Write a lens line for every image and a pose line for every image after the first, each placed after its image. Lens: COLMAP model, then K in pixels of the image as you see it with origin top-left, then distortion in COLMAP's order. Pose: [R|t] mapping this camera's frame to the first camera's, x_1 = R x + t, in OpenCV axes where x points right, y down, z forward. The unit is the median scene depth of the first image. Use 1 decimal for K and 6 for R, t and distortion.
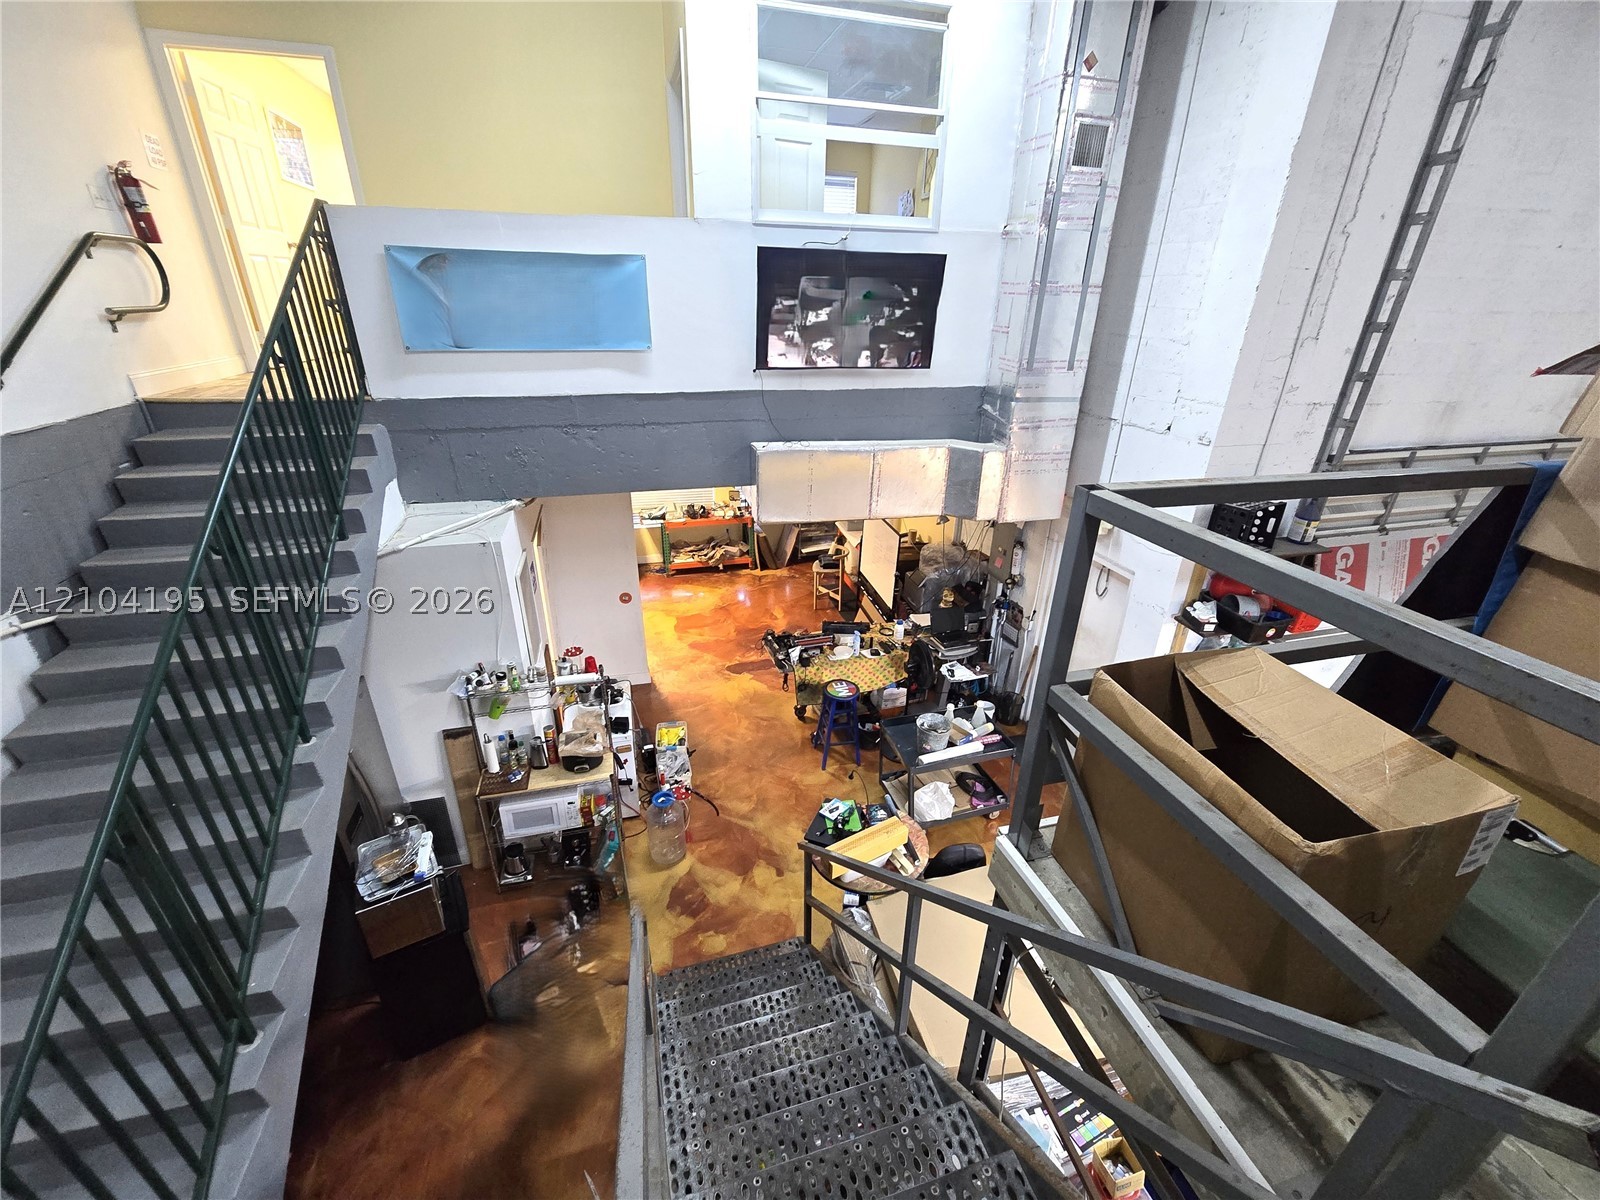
lens RADIAL K [[658.6, 0, 802.3], [0, 658.6, 594.6], [0, 0, 1]] dist [-0.008757, 0.002004]
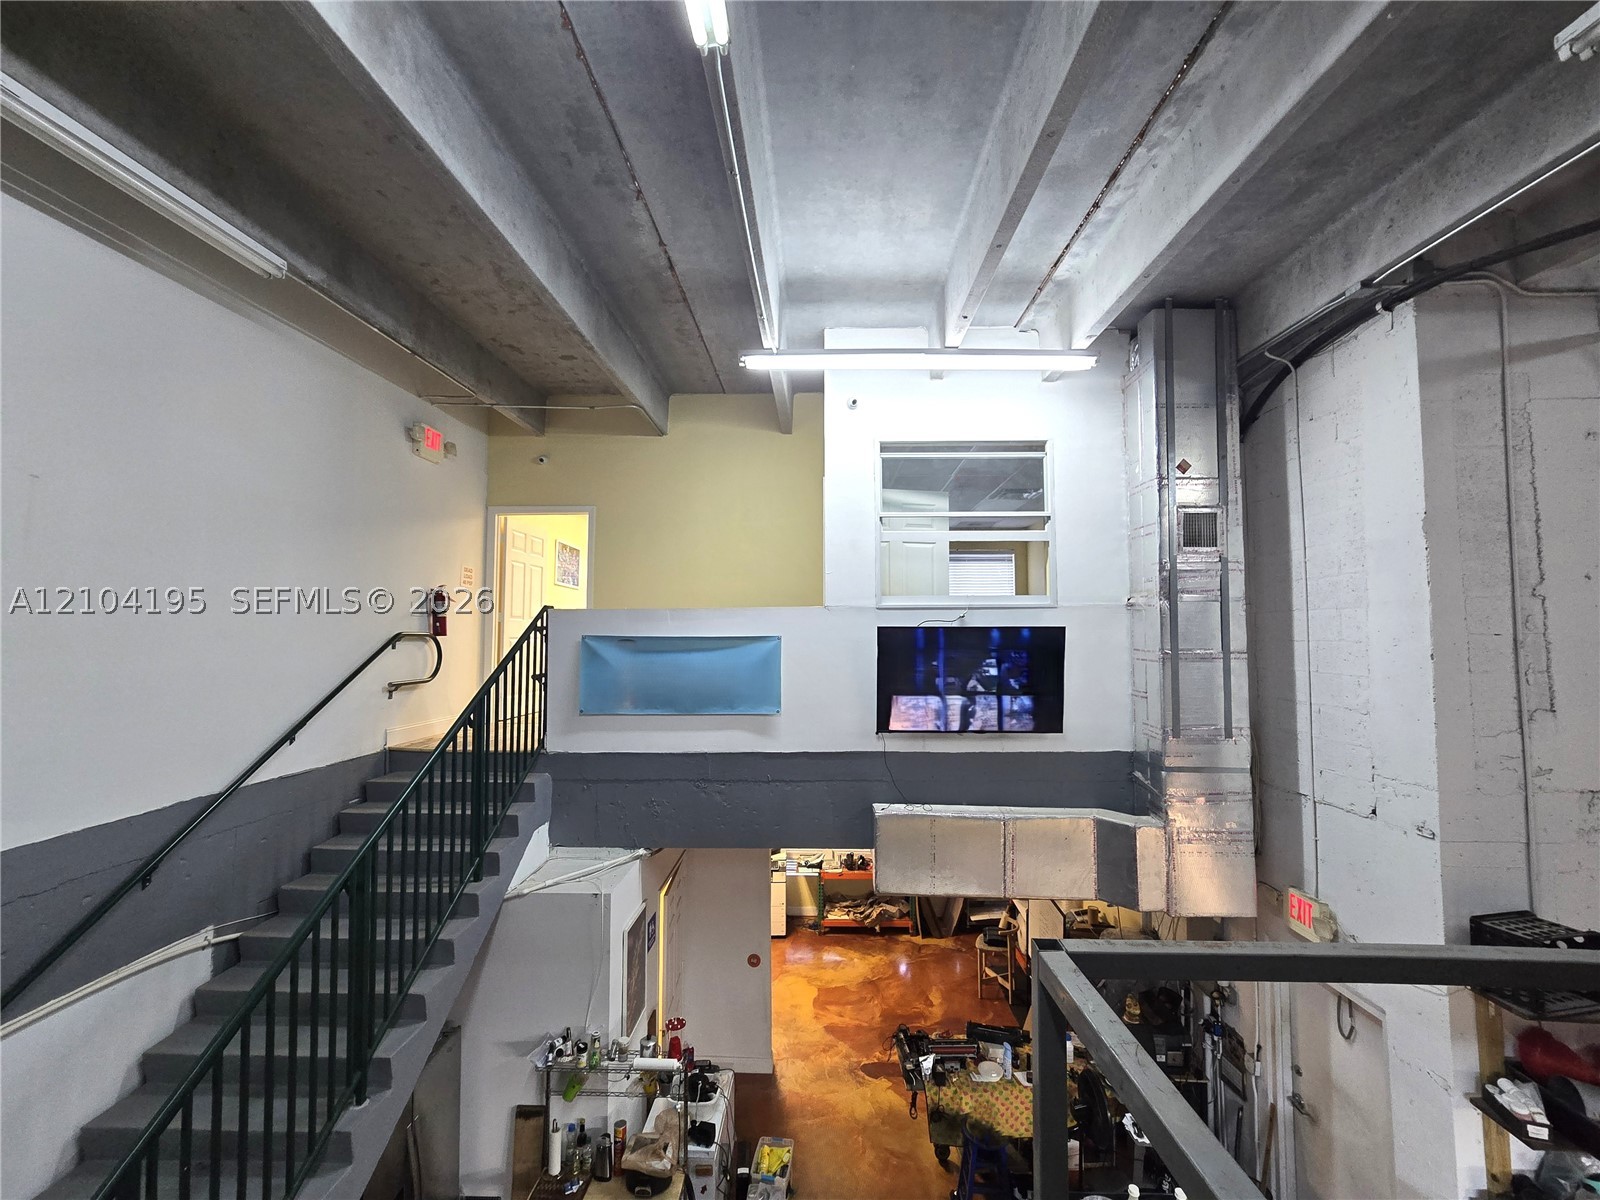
lens RADIAL K [[658.6, 0, 805.5], [0, 658.6, 605.6], [0, 0, 1]] dist [-0.008757, 0.002004]
pose [[0.956829, -0.035811, -0.288436, 0.129991], [-0.102300, 0.887385, -0.449536, -0.044630], [0.272052, 0.459636, 0.845412, 0.006481]]
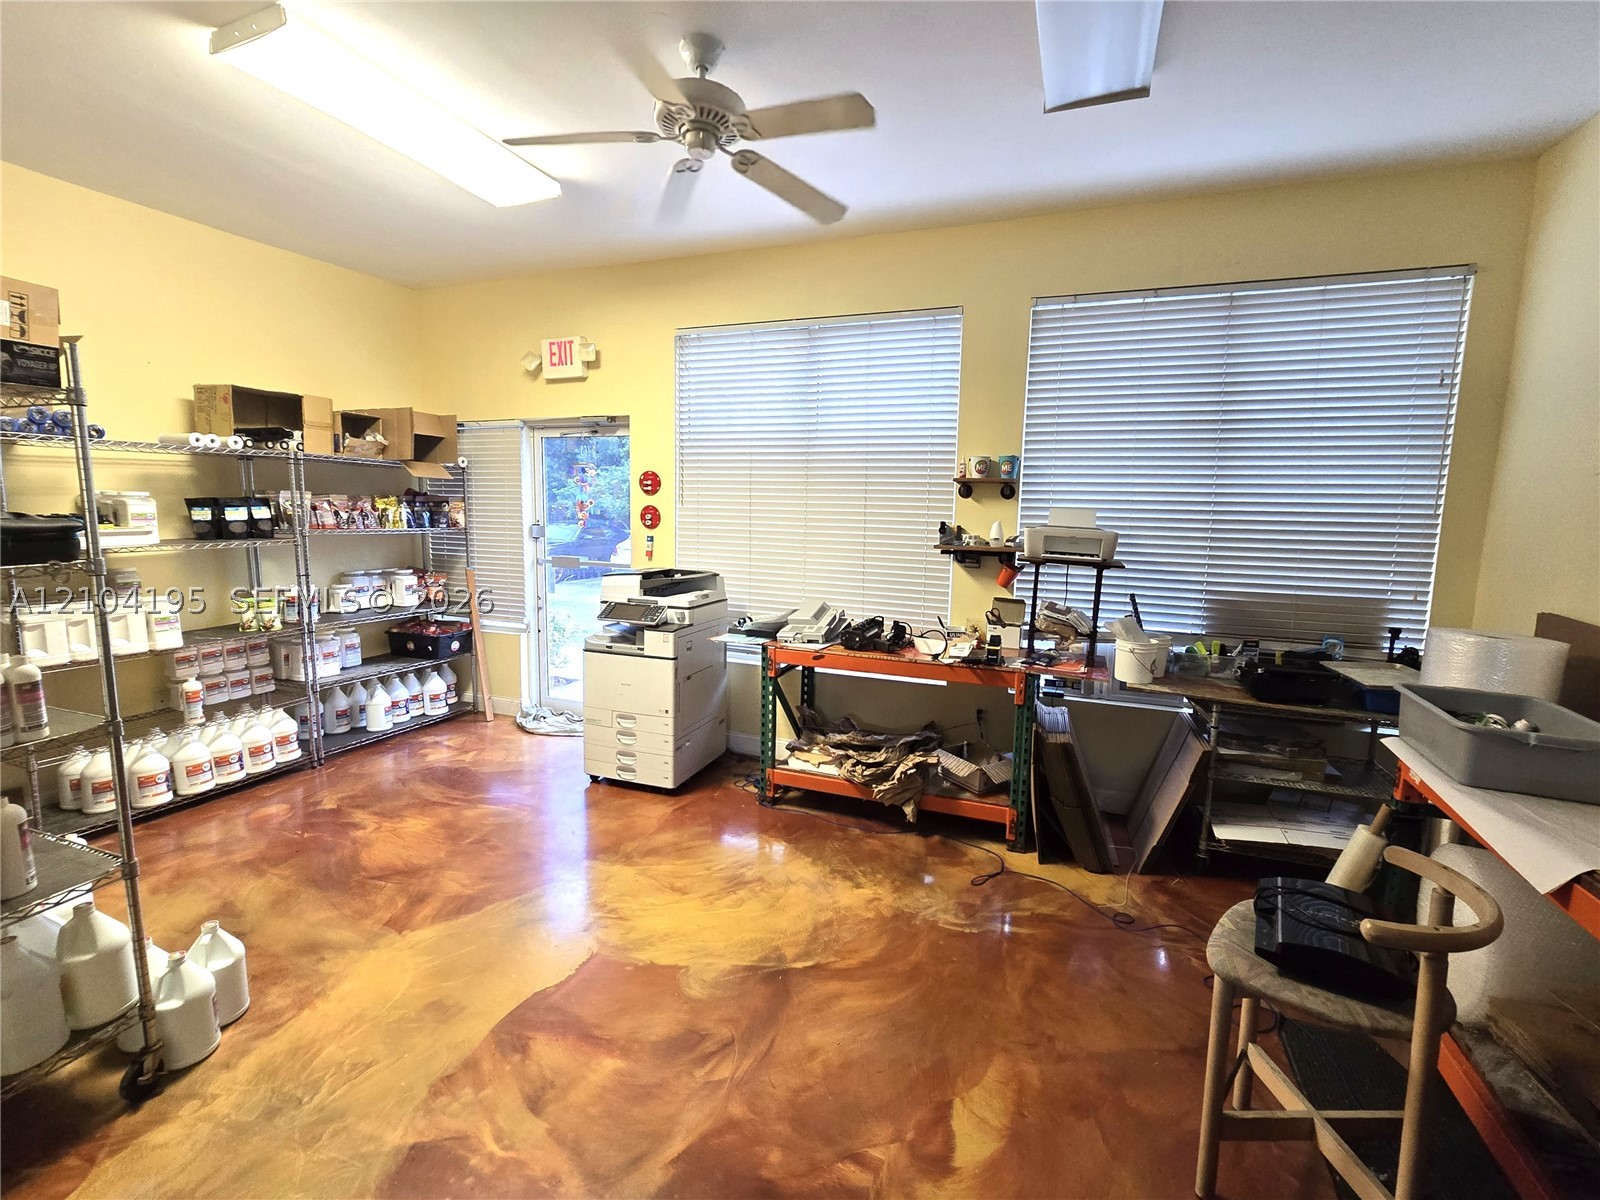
lens RADIAL K [[690.8, 0, 808.2], [0, 690.8, 594.6], [0, 0, 1]] dist [-0.004795, -0.000125]
pose [[0.800279, 0.064288, -0.596172, 0.065999], [-0.253117, 0.937532, -0.238676, -0.108546], [0.543586, 0.341908, 0.766559, 1.512042]]
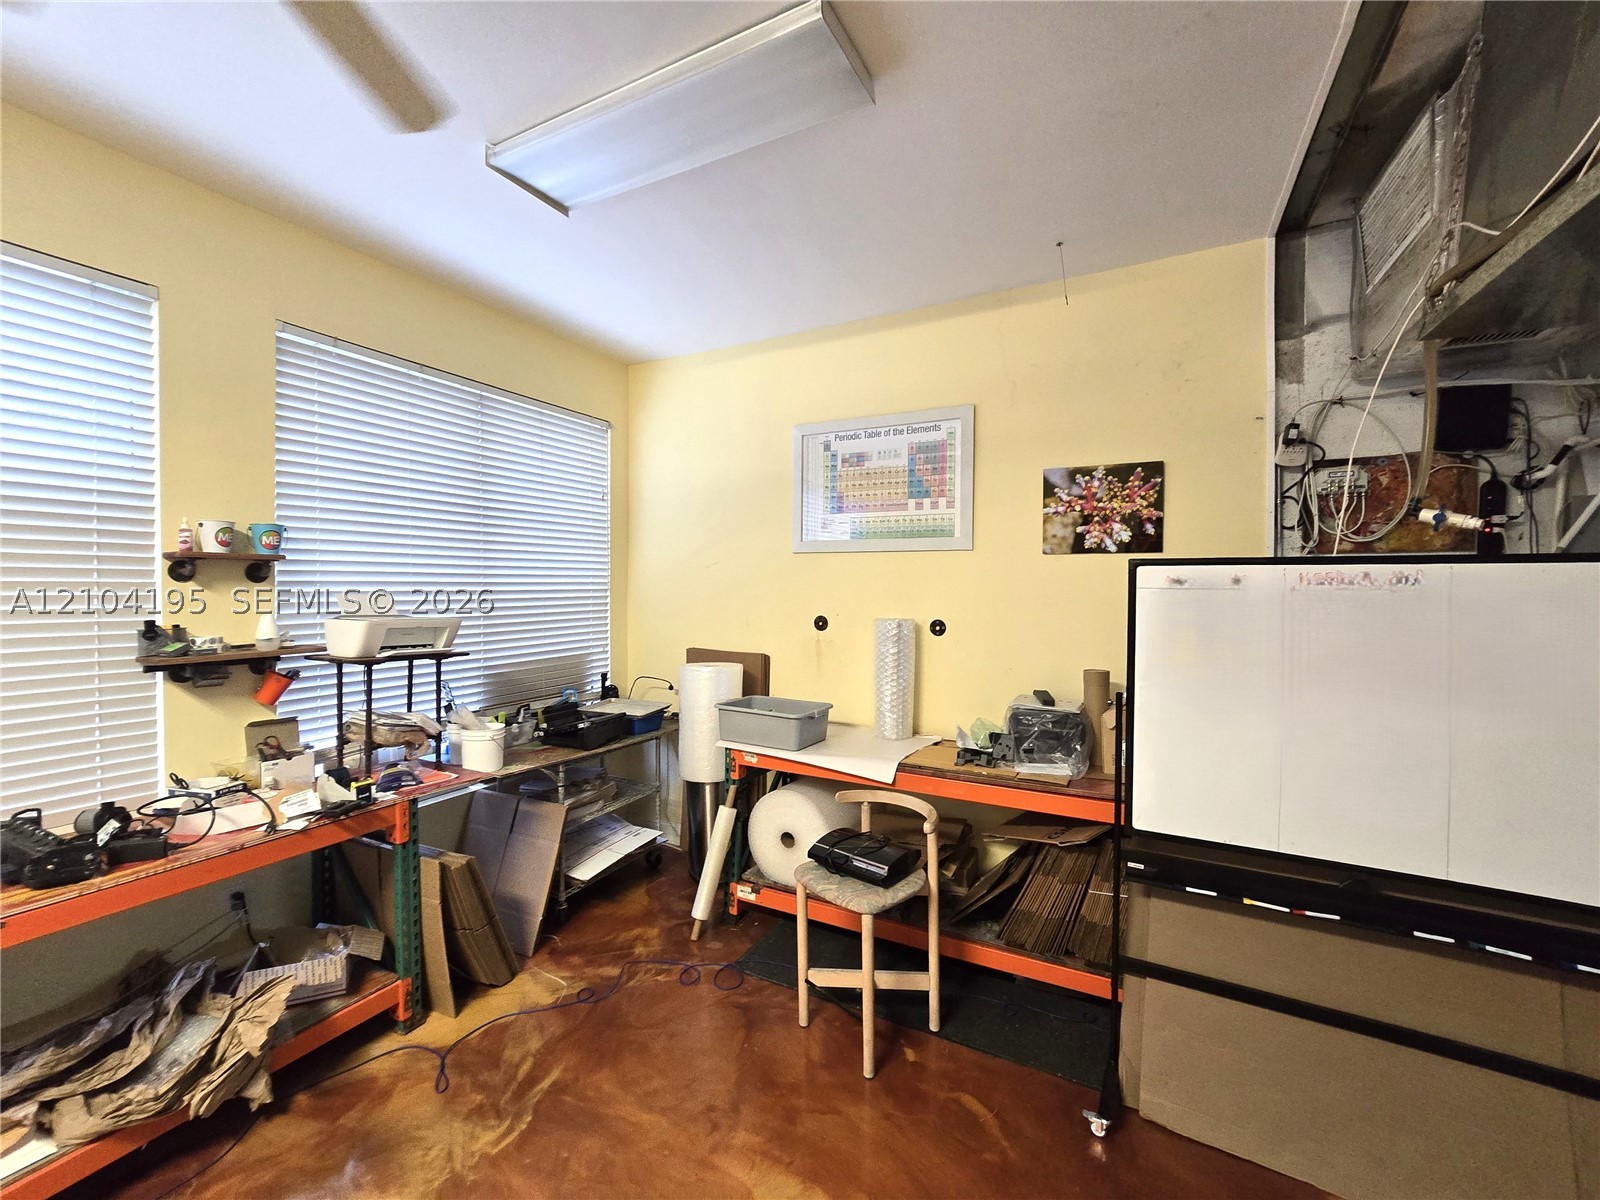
lens RADIAL K [[658.6, 0, 798.8], [0, 658.6, 600.8], [0, 0, 1]] dist [-0.008757, 0.002004]
pose [[0.695950, -0.044865, 0.716687, -0.320365], [0.320249, 0.912689, -0.253848, -0.166428], [-0.642724, 0.406184, 0.649554, 1.576976]]
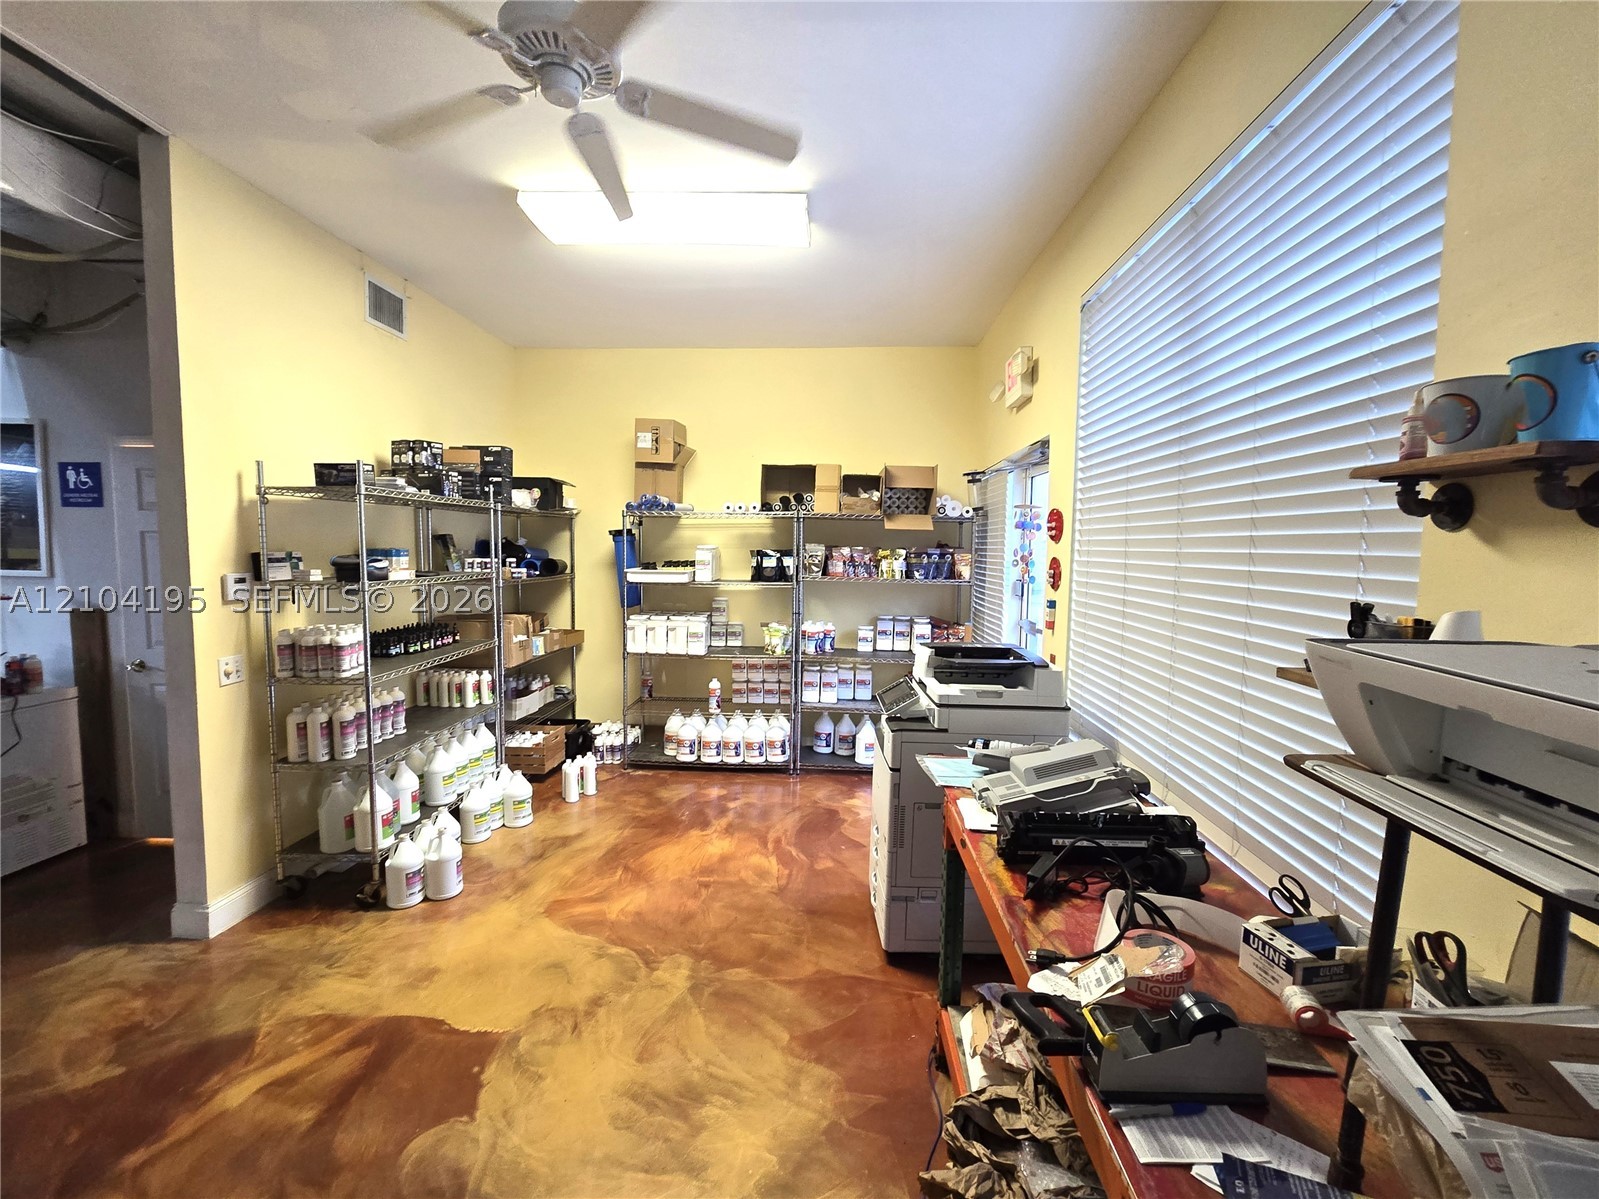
lens RADIAL K [[682.5, 0, 801.7], [0, 682.5, 596.7], [0, 0, 1]] dist [-0.004065, -0.000530]
pose [[-0.307734, 0.039971, -0.950632, 0.018006], [-0.424832, 0.888222, 0.174871, -0.387700], [0.851362, 0.457673, -0.256355, 2.090740]]
